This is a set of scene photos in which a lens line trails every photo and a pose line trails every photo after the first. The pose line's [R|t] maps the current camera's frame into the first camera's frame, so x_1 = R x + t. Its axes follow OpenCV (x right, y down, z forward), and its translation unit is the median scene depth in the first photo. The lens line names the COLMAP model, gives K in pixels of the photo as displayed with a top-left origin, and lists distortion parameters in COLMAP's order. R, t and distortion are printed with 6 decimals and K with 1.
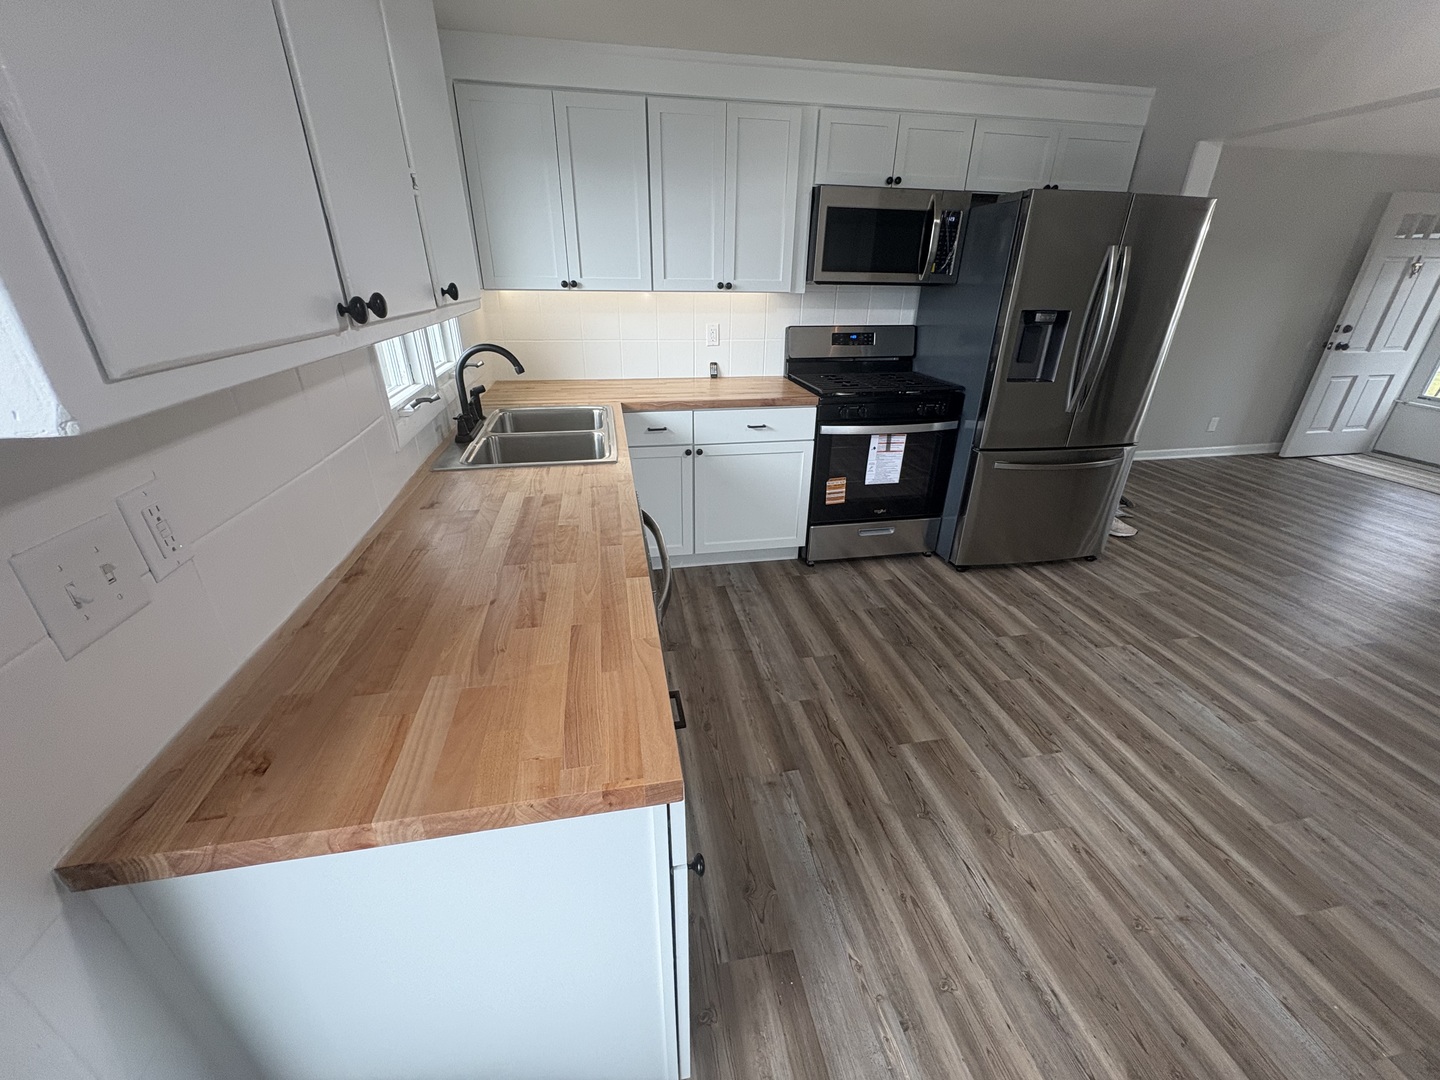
lens RADIAL K [[572.0, 0, 720.7], [0, 572.0, 538.3], [0, 0, 1]] dist [0.000424, 0.000139]
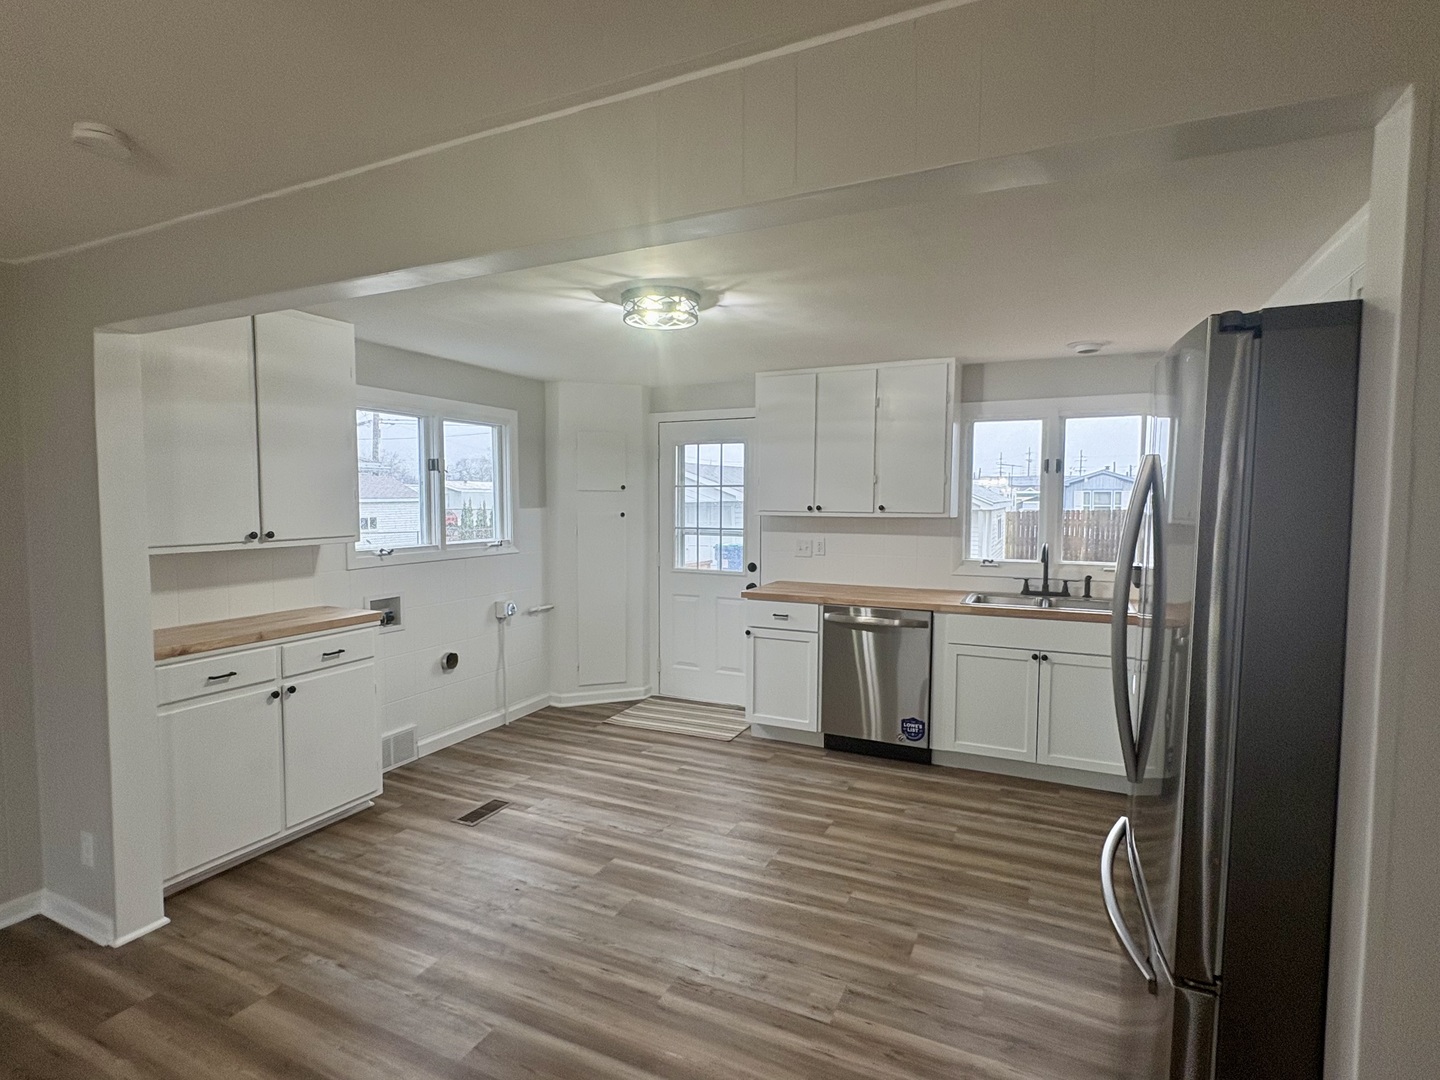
lens RADIAL K [[724.0, 0, 715.5], [0, 724.0, 542.1], [0, 0, 1]] dist [-0.000639, 0.000413]
pose [[-0.592162, 0.036744, -0.804981, 1.365289], [-0.350941, 0.887489, 0.298670, -0.470688], [0.725386, 0.459362, -0.512642, 1.027071]]
